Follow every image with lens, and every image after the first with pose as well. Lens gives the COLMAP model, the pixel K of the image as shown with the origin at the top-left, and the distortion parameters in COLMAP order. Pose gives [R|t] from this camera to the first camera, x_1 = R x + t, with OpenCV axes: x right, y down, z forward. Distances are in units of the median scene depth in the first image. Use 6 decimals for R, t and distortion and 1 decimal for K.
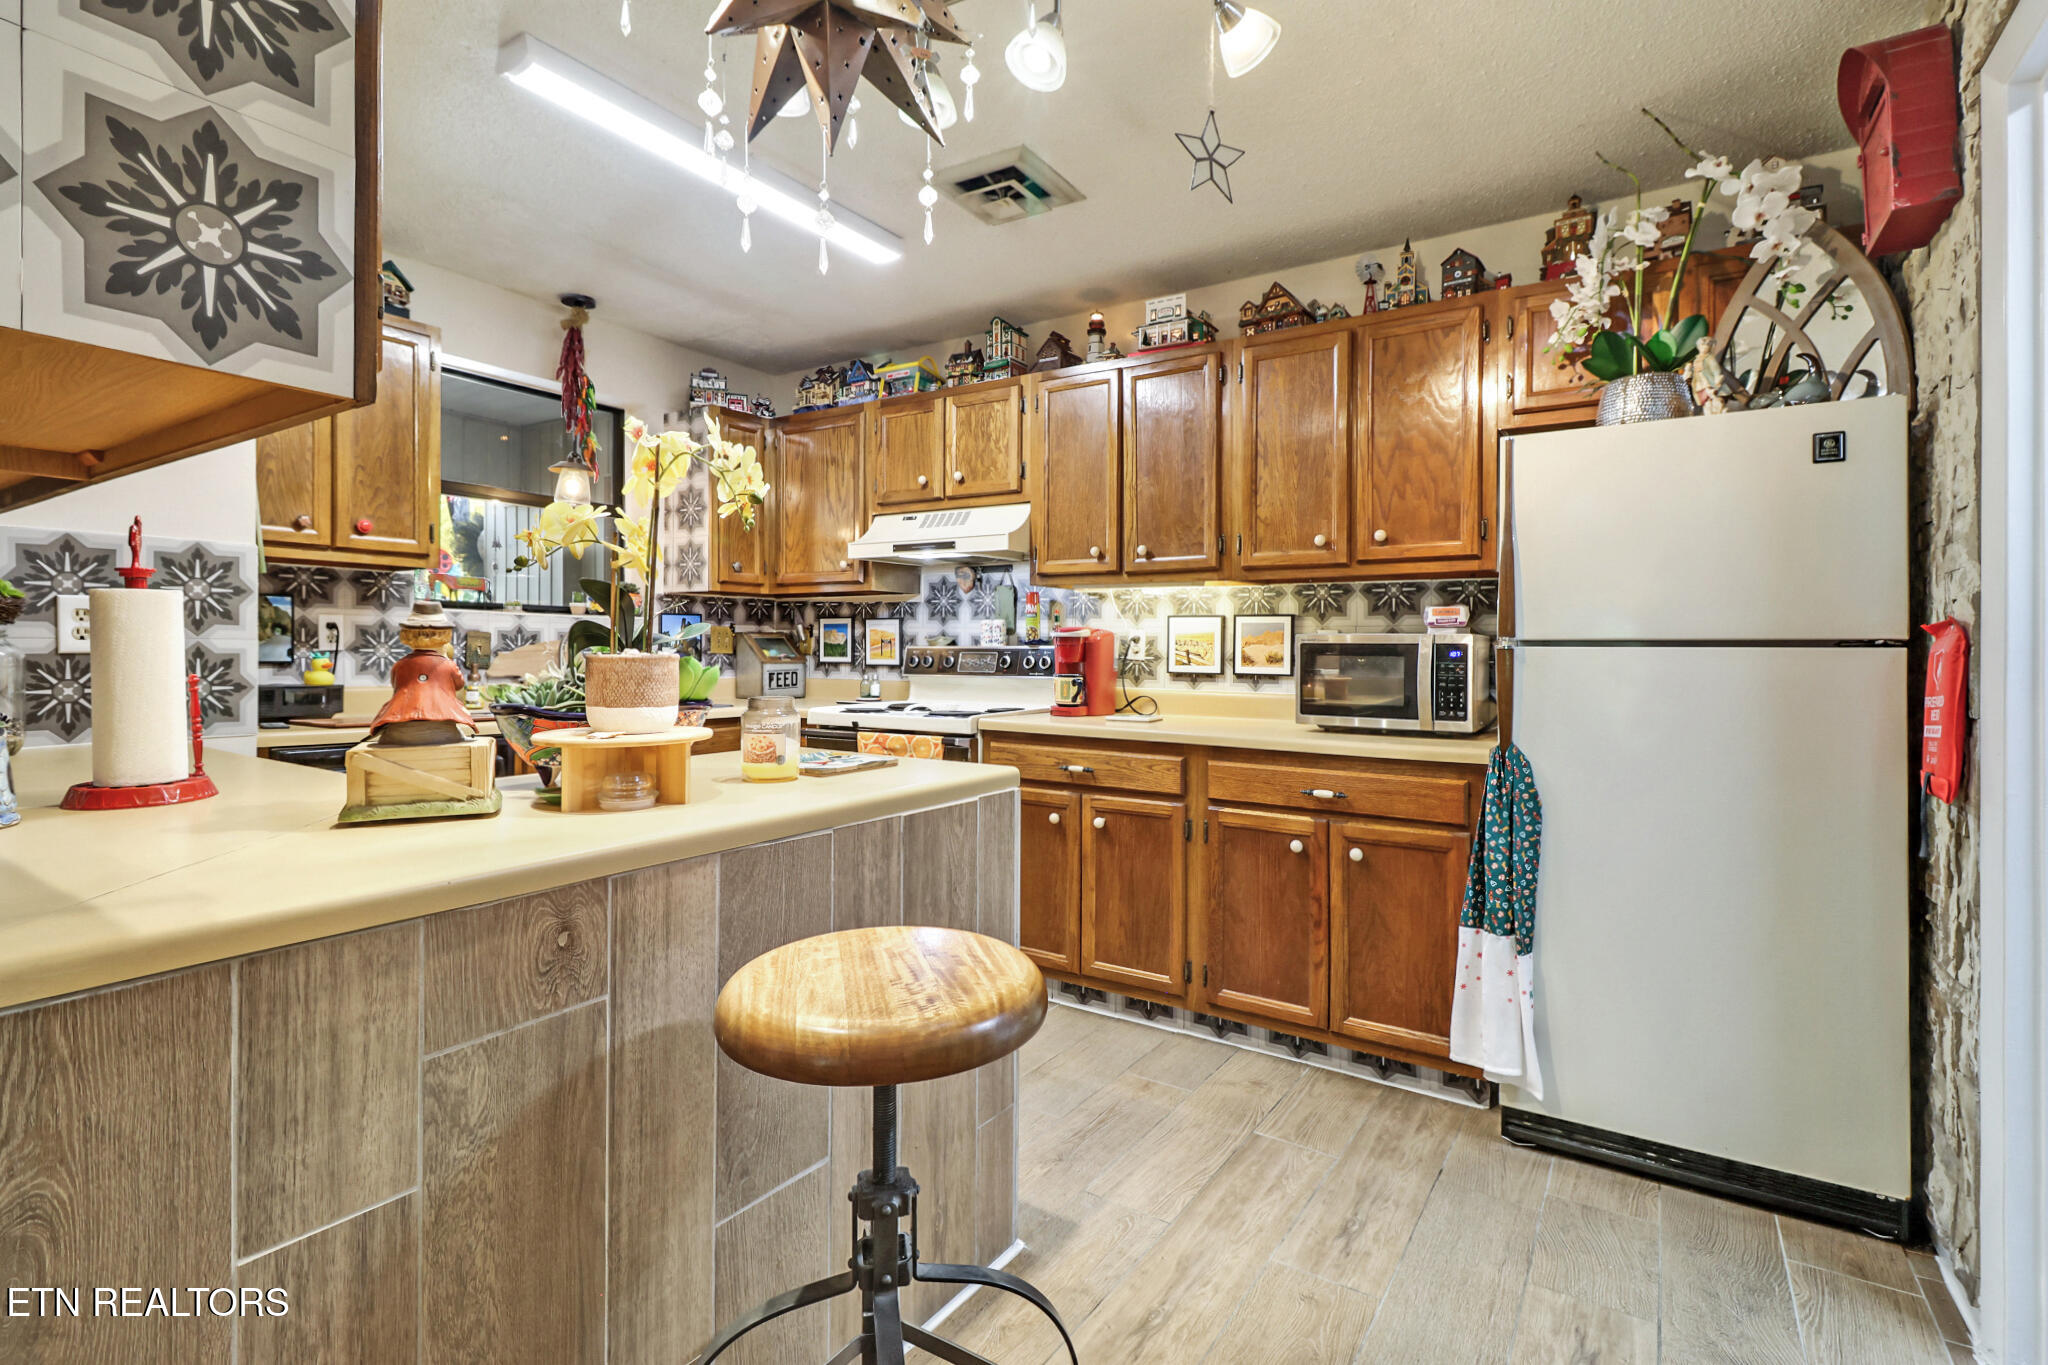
lens RADIAL K [[971.9, 0, 1033.0], [0, 971.9, 648.5], [0, 0, 1]] dist [0.018530, 0.000165]
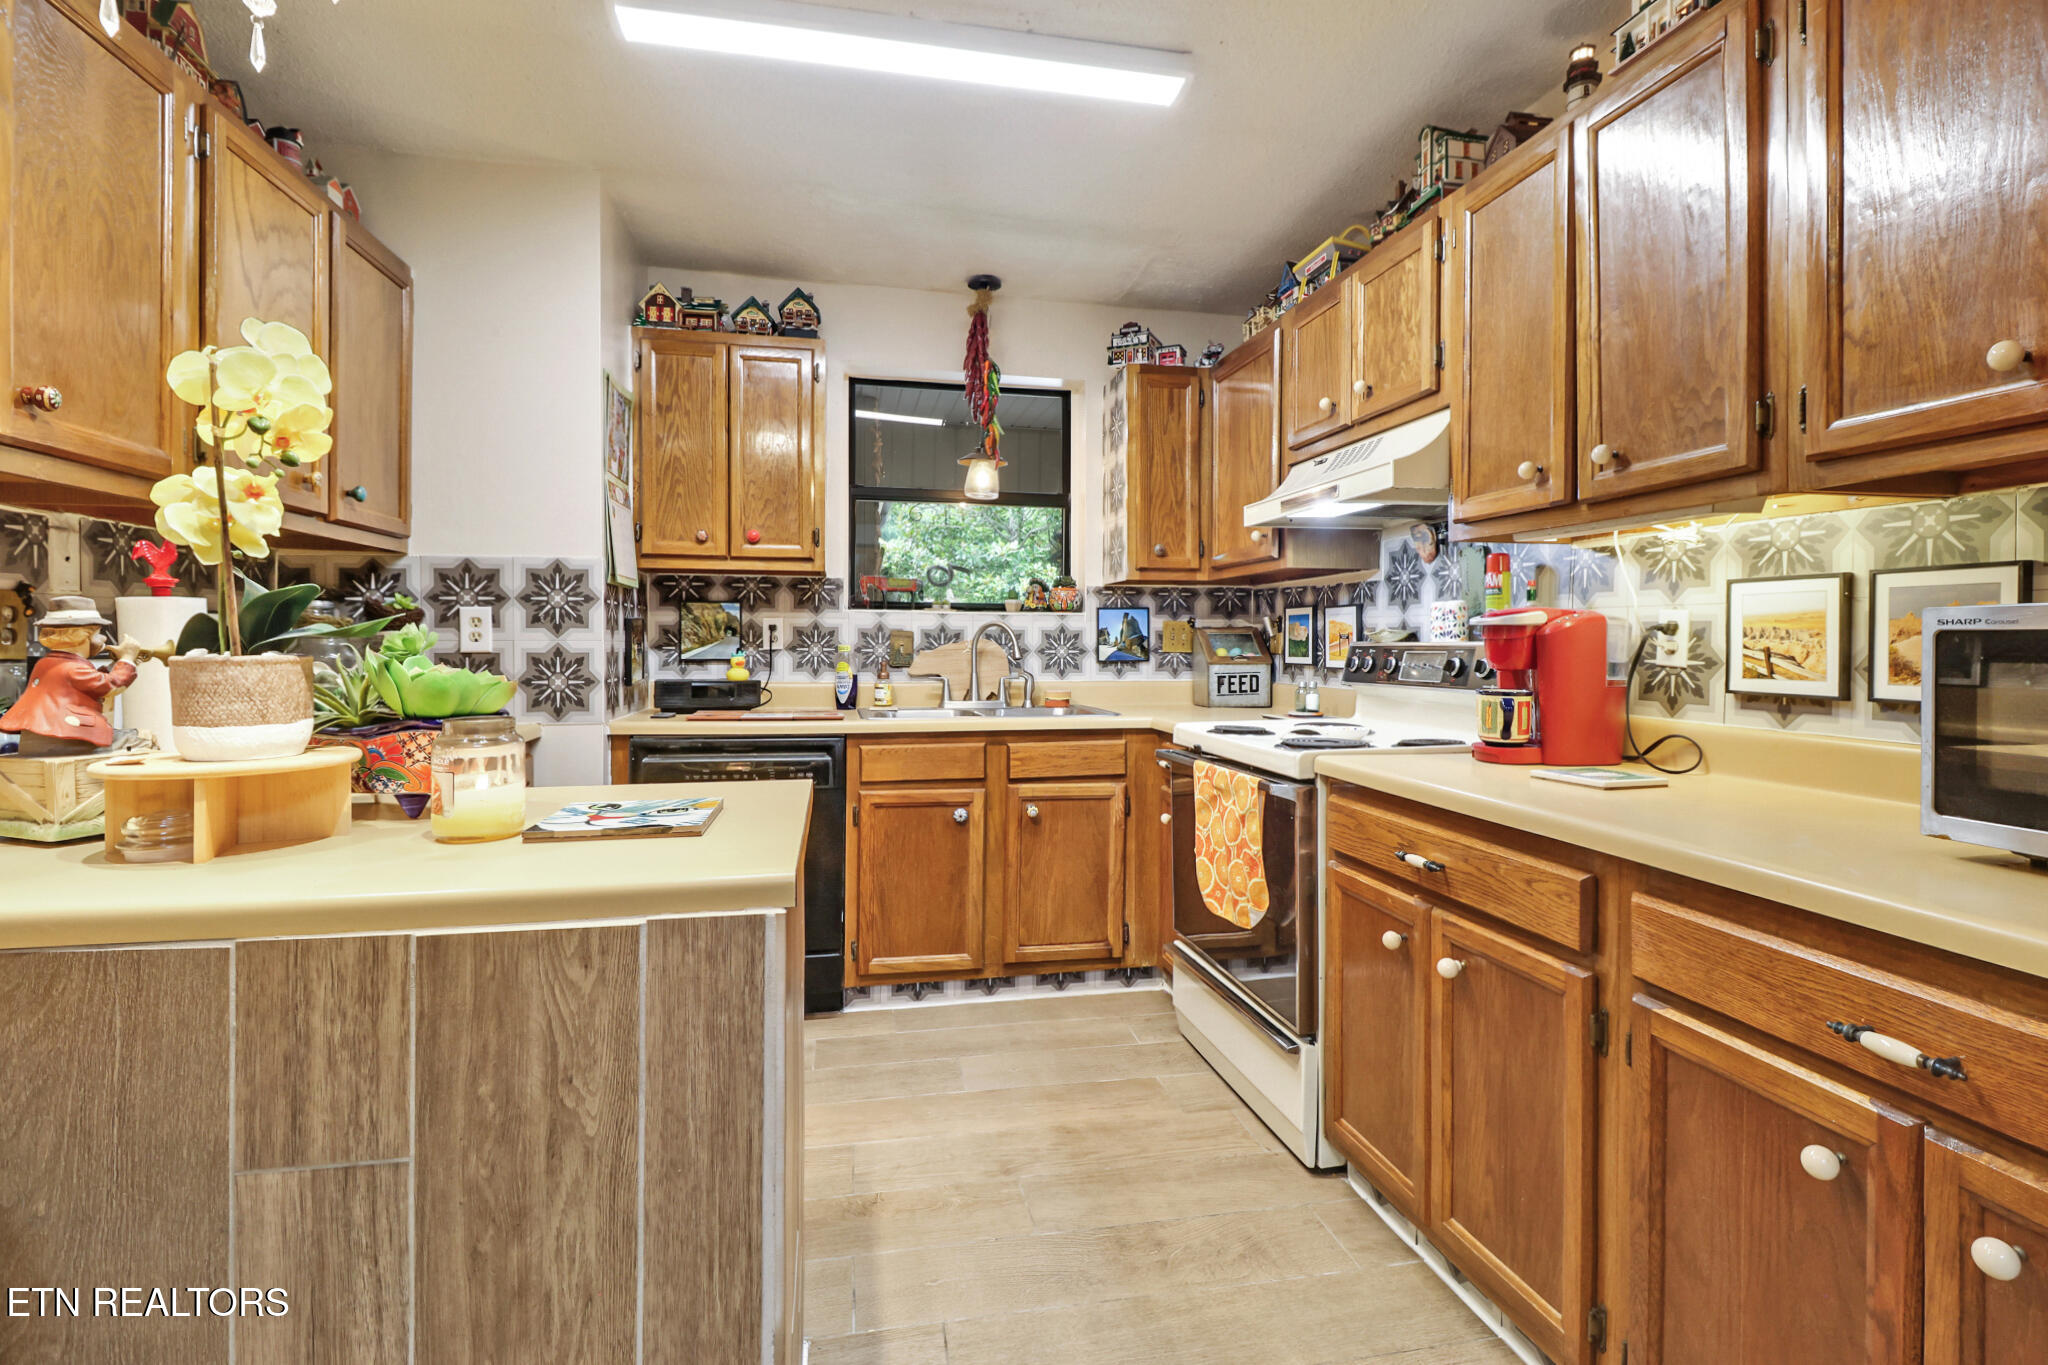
lens RADIAL K [[957.7, 0, 1014.9], [0, 957.7, 653.6], [0, 0, 1]] dist [0.015650, -0.016386]
pose [[0.699174, 0.002676, -0.714947, 0.239666], [0.003106, 0.999972, 0.006781, -0.000024], [0.714945, -0.006962, 0.699146, 0.387831]]
